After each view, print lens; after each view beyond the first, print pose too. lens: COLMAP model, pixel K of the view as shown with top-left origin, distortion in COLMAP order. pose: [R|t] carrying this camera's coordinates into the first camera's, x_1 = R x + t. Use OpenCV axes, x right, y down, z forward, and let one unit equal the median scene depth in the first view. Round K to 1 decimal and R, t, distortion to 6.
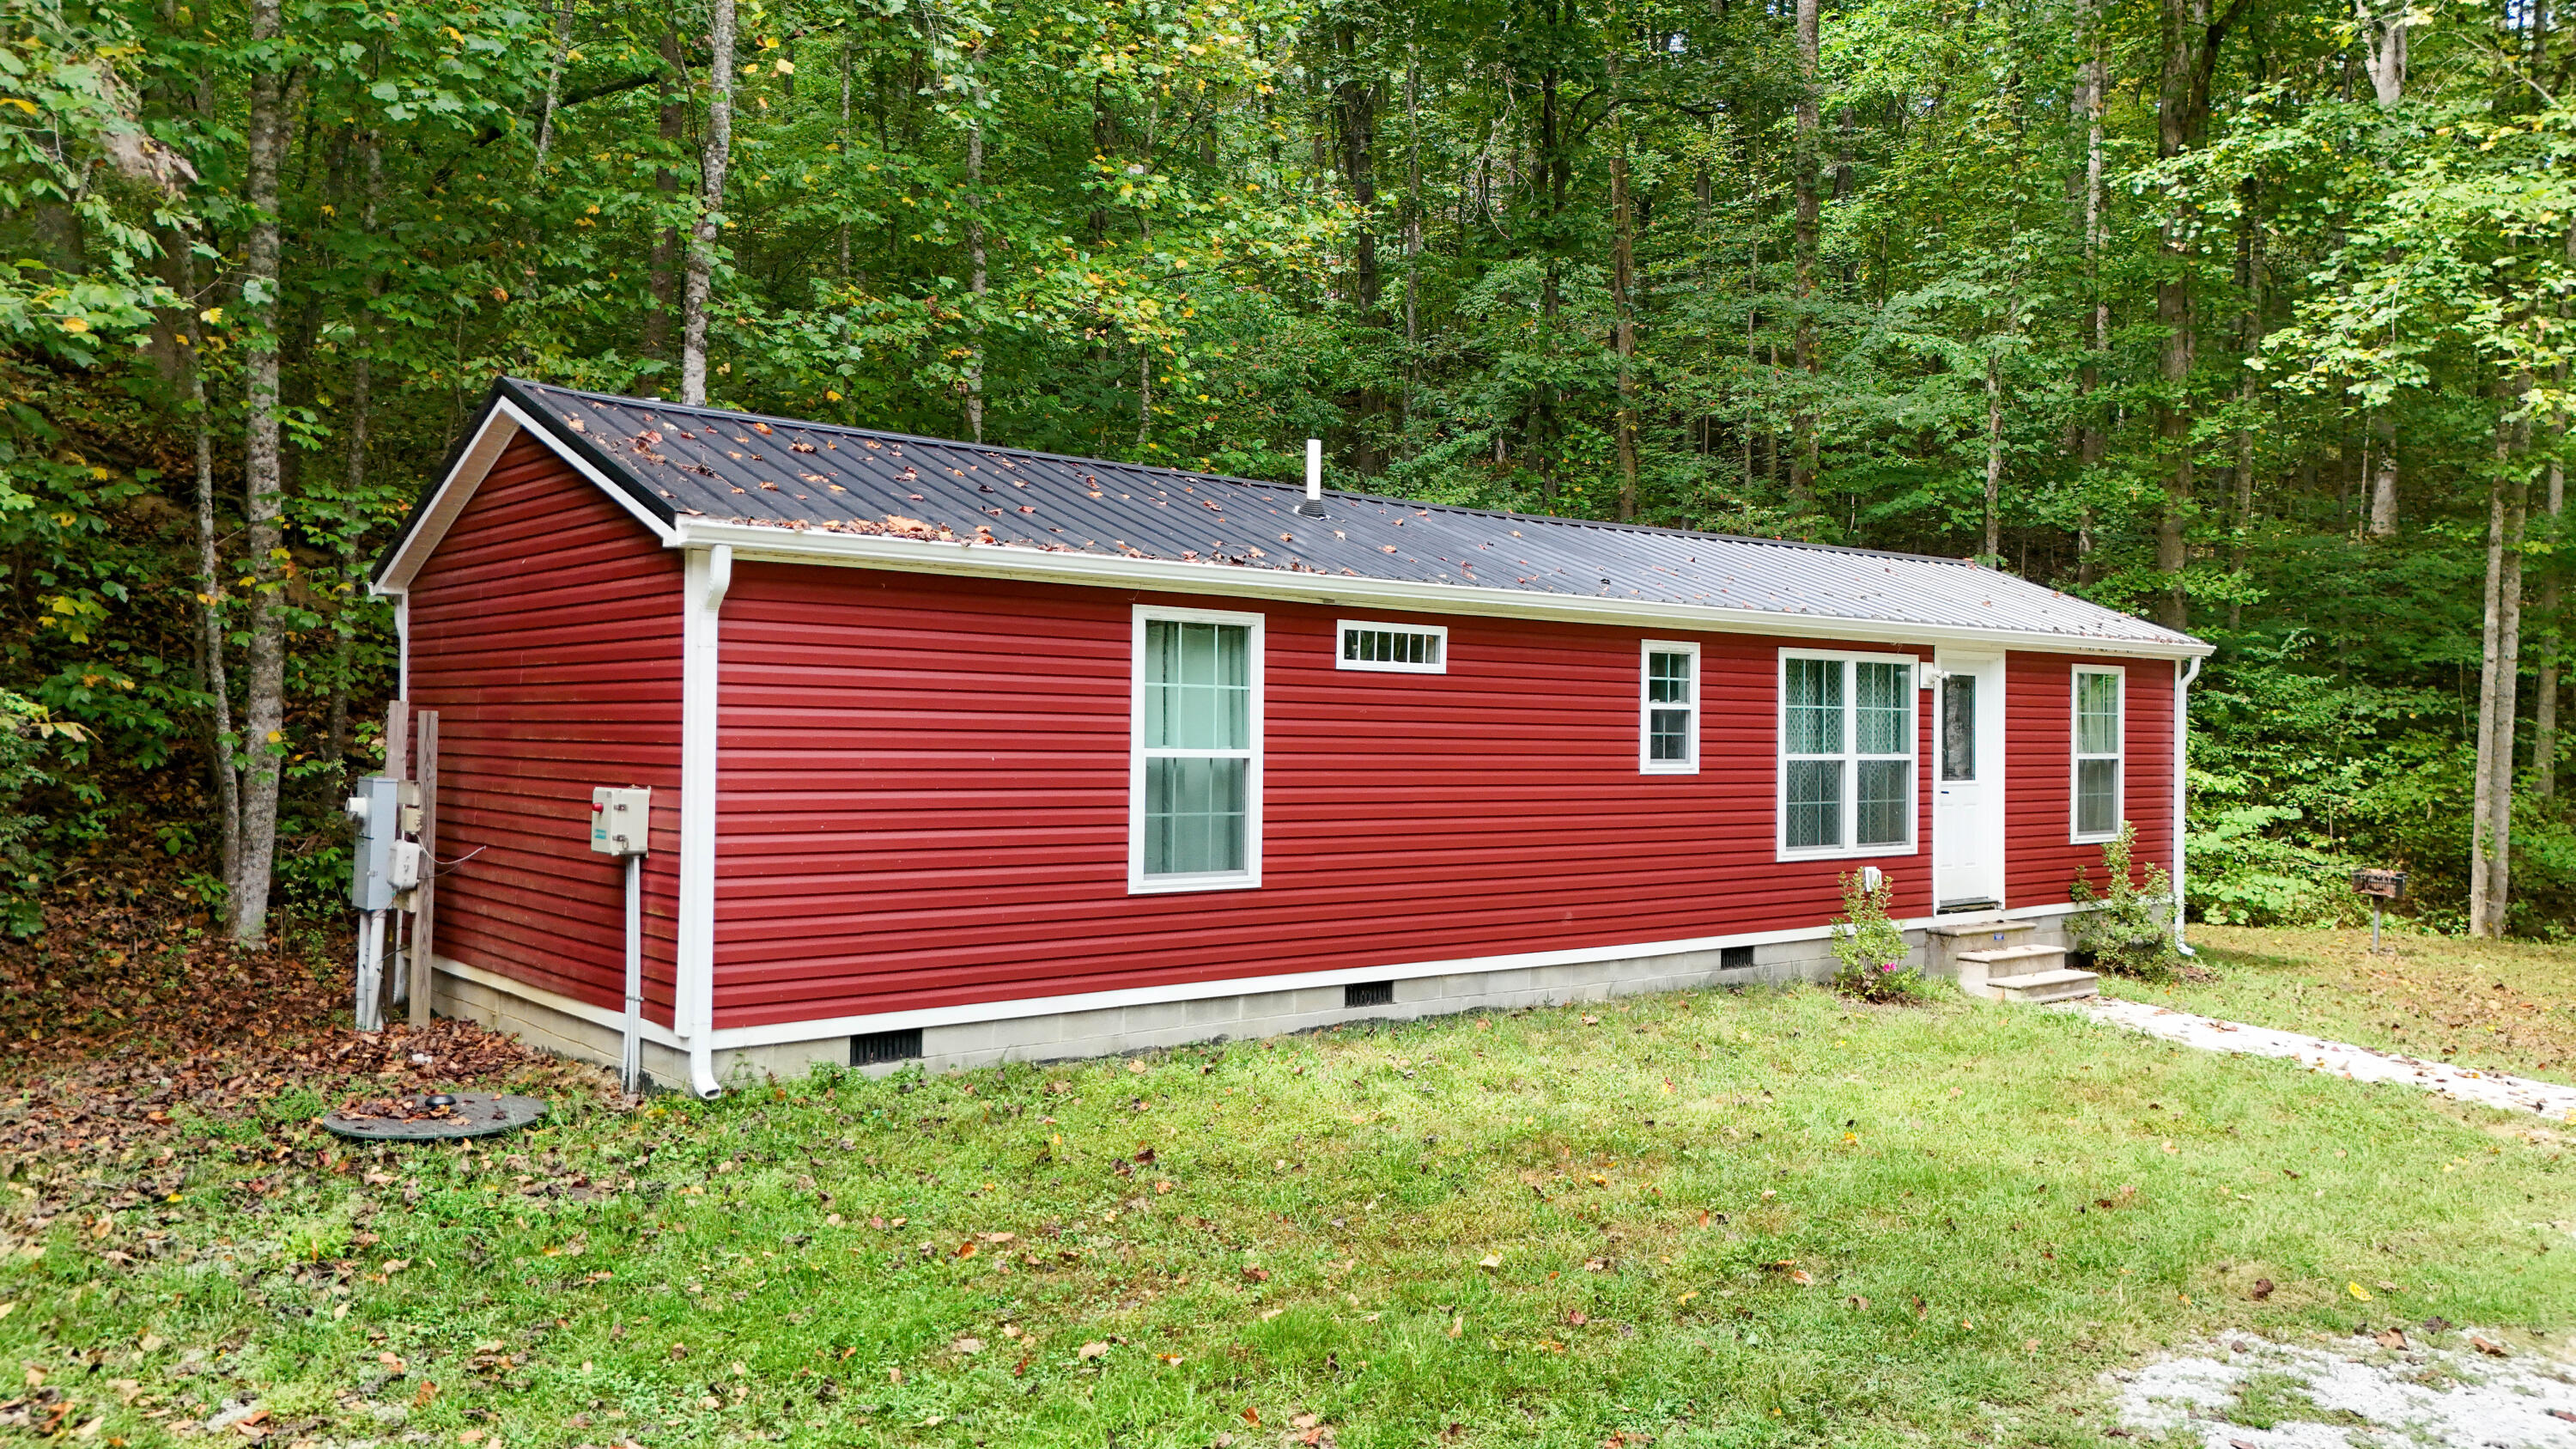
lens RADIAL K [[1976.2, 0, 1234.0], [0, 1976.2, 722.1], [0, 0, 1]] dist [0.057811, -0.002688]
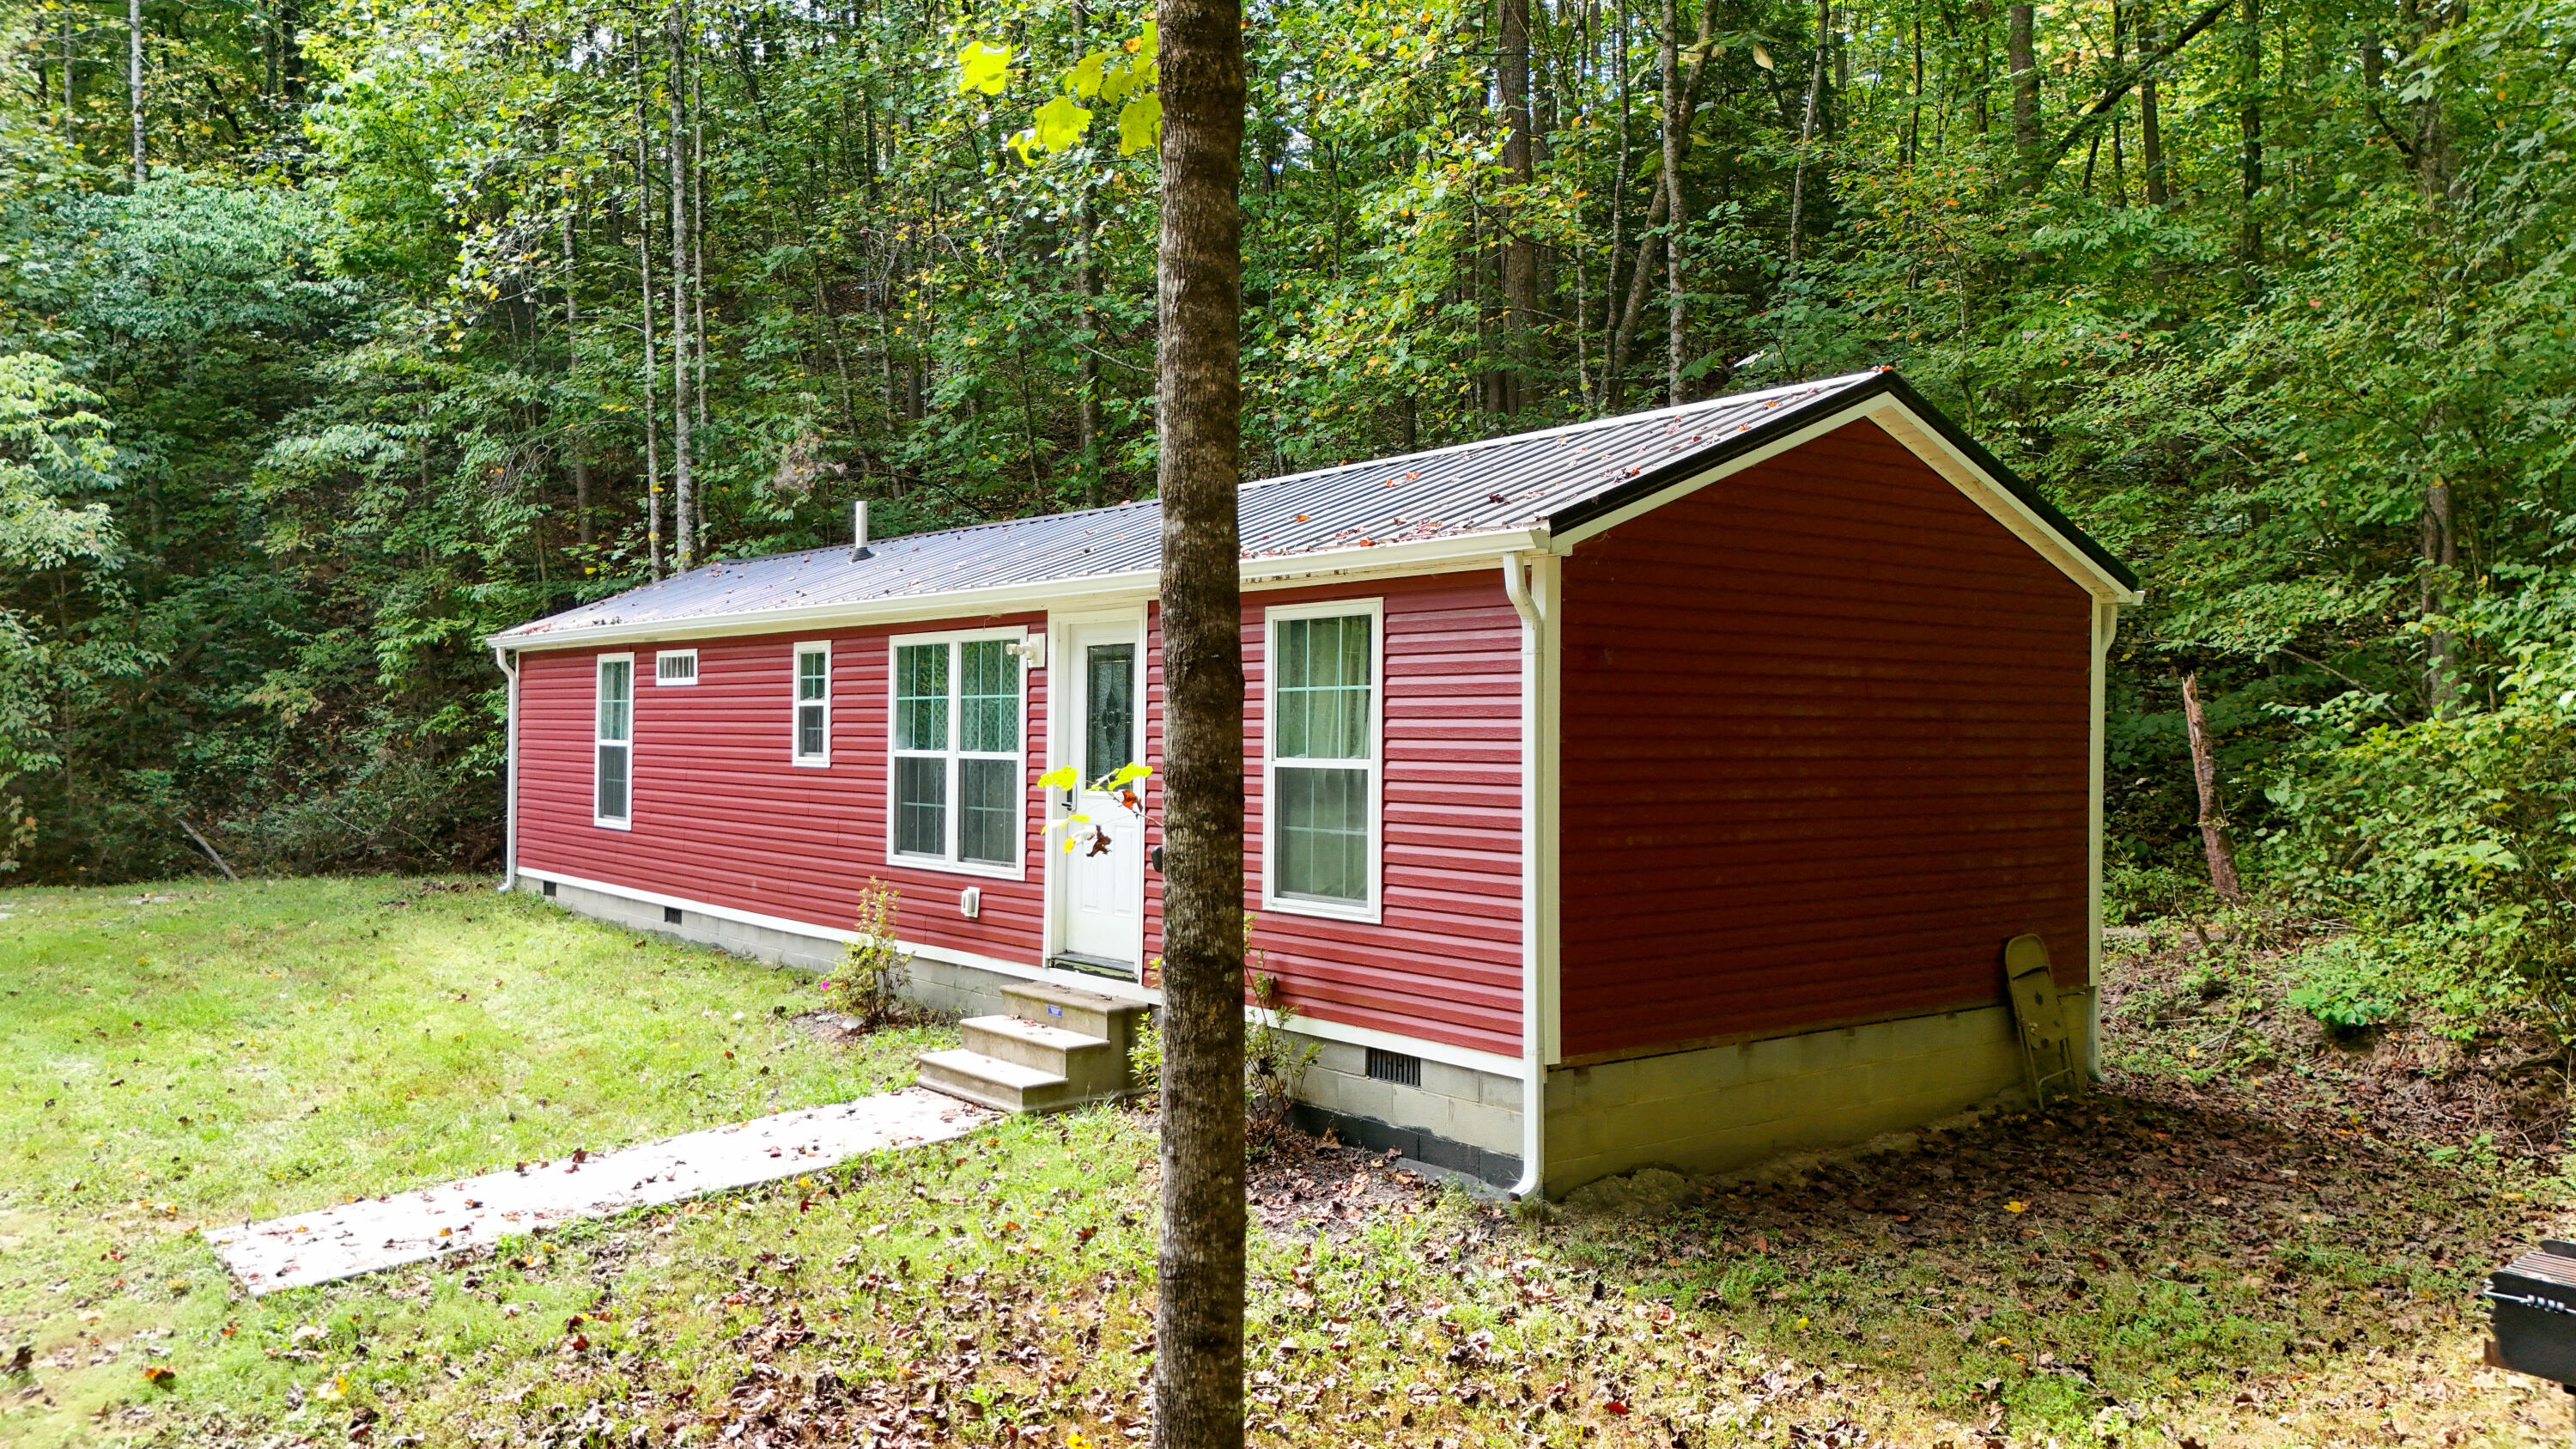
lens RADIAL K [[1946.5, 0, 1295.0], [0, 1946.5, 717.2], [0, 0, 1]] dist [0.062281, -0.002430]
pose [[0.009367, -0.023455, -0.999681, 1.170191], [-0.005080, 0.999711, -0.023504, 0.020930], [0.999943, 0.005298, 0.009245, 1.159536]]
